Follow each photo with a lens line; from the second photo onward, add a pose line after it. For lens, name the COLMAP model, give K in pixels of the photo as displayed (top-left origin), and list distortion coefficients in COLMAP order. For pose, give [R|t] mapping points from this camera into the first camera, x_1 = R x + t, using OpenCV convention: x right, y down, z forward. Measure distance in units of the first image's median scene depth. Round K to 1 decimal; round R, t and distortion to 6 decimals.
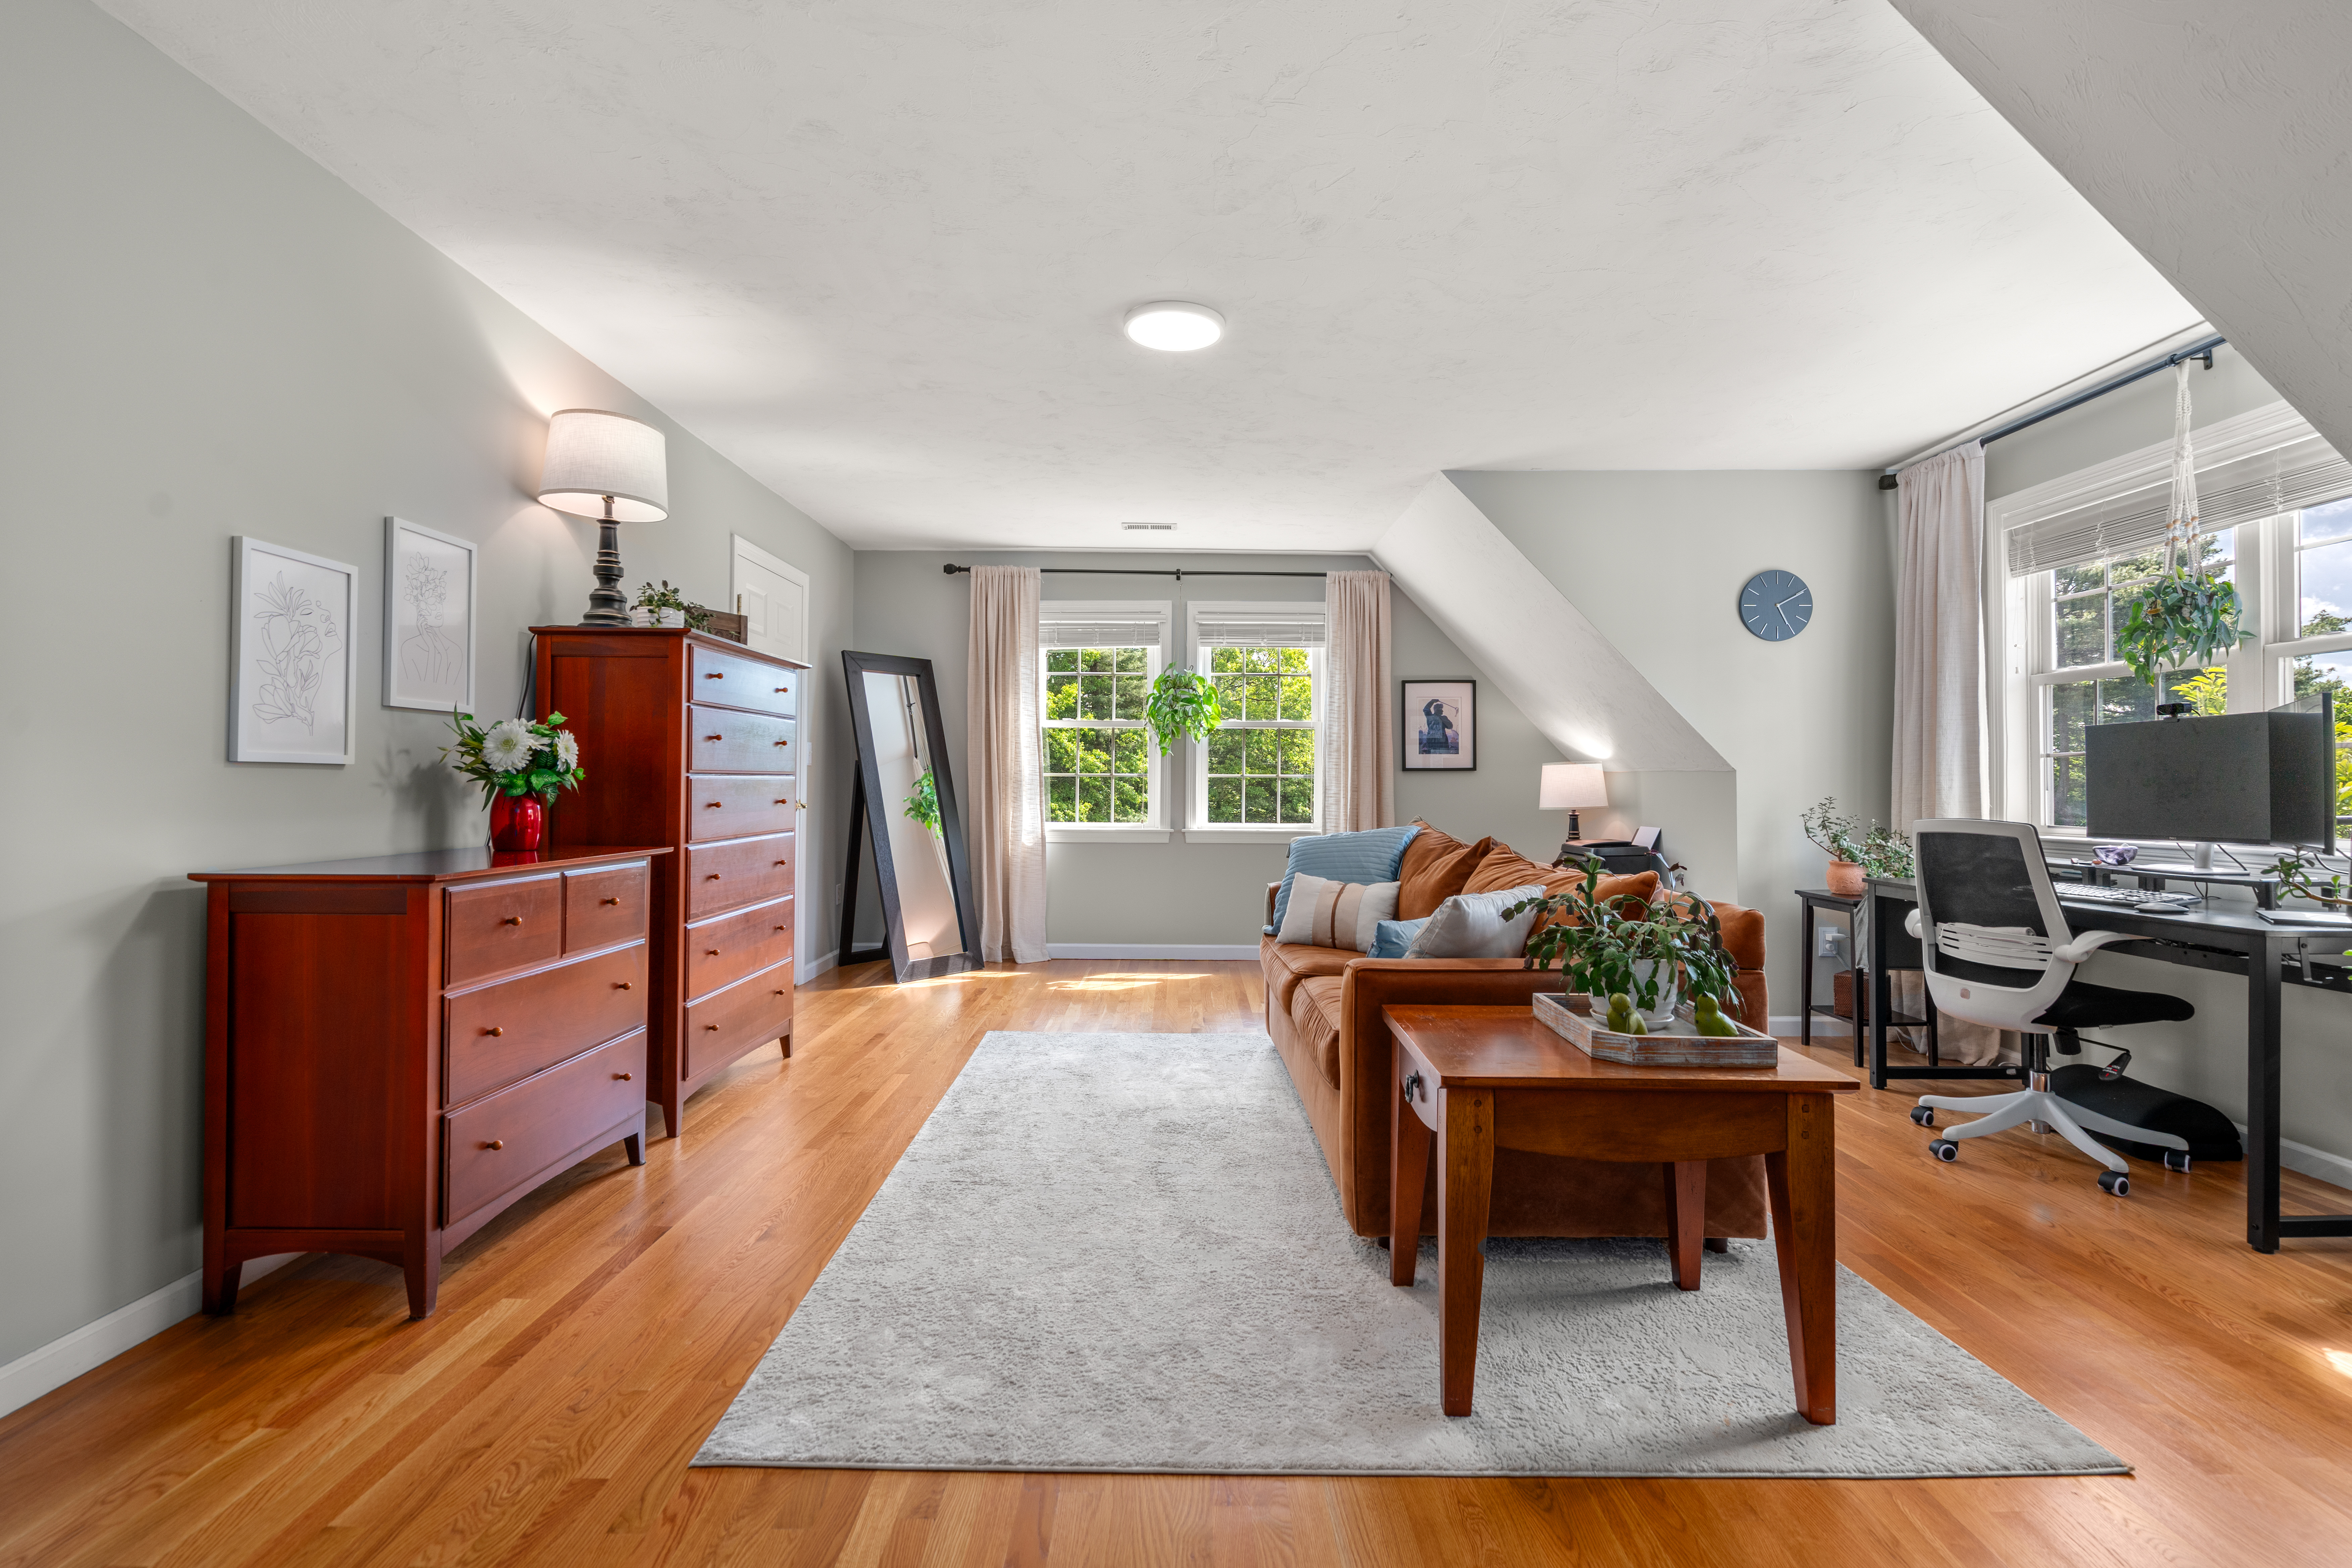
lens RADIAL K [[1081.9, 0, 1178.4], [0, 1081.9, 765.9], [0, 0, 1]] dist [-0.001679, -0.000221]
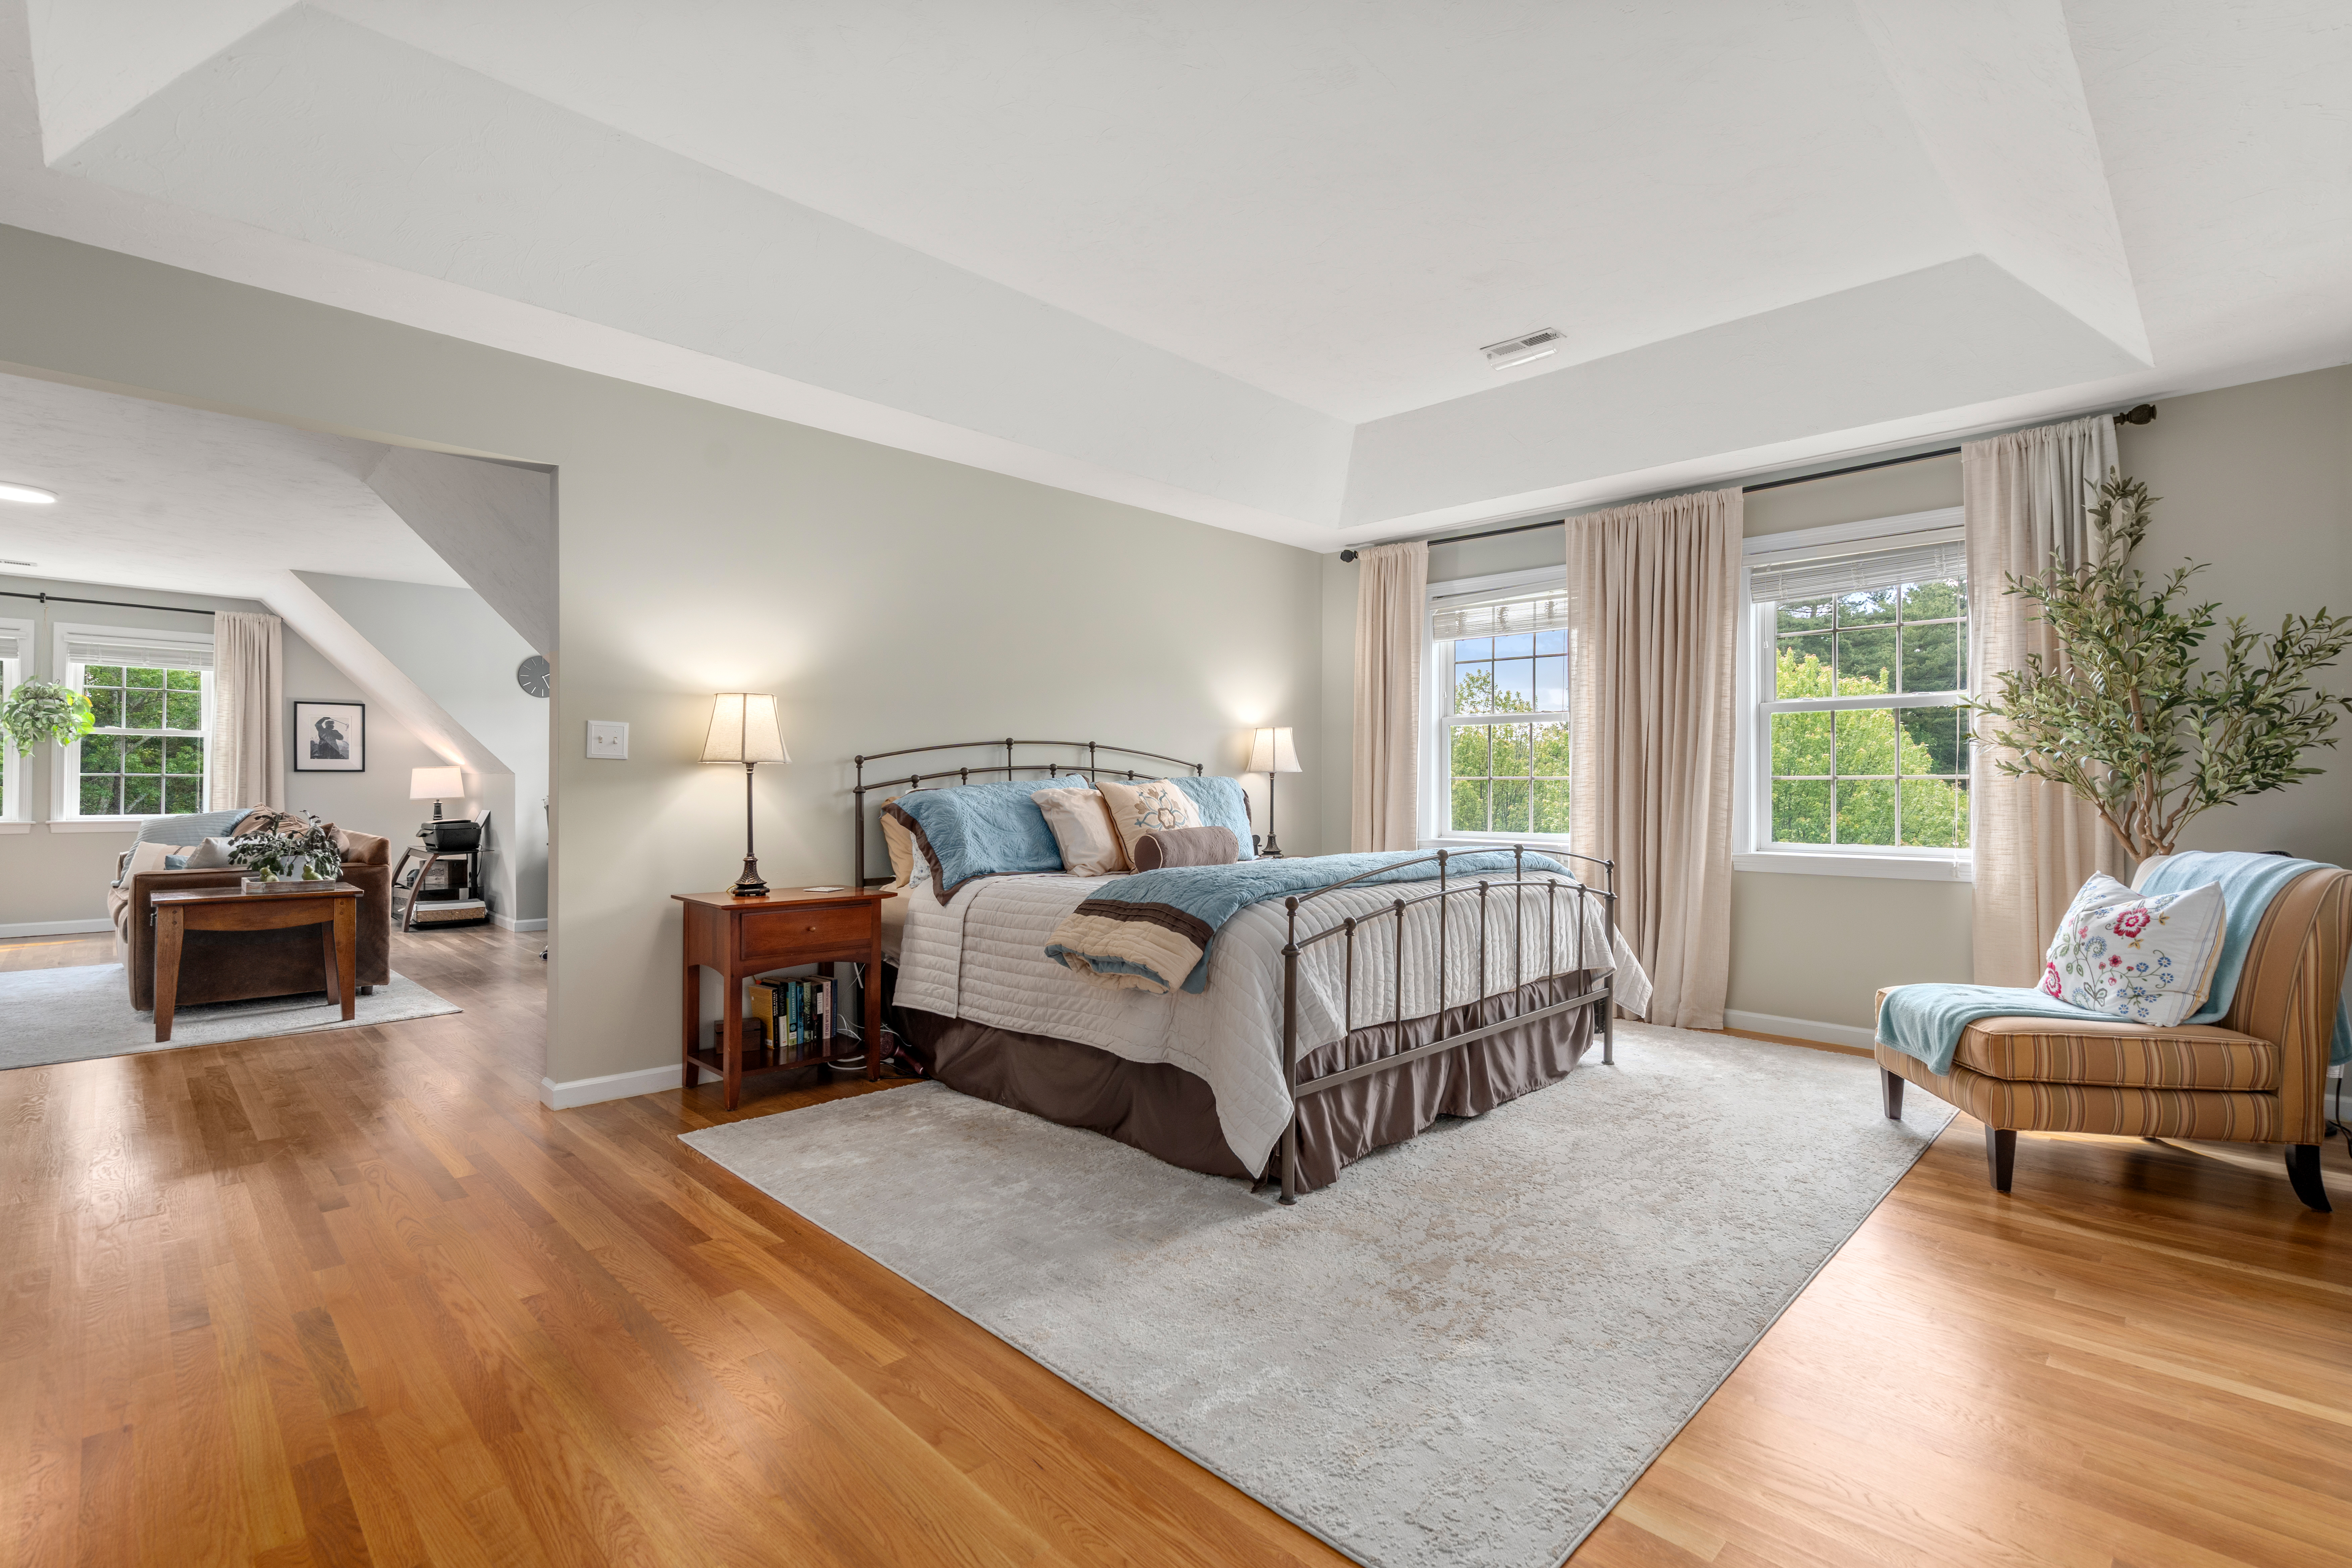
lens RADIAL K [[1061.2, 0, 1176.0], [0, 1061.2, 784.0], [0, 0, 1]] dist [-0.002317, -0.000614]
pose [[0.705227, -0.001416, 0.708981, 0.053202], [-0.010488, 0.999868, 0.012430, -0.007312], [-0.708904, -0.016202, 0.705118, -0.650893]]
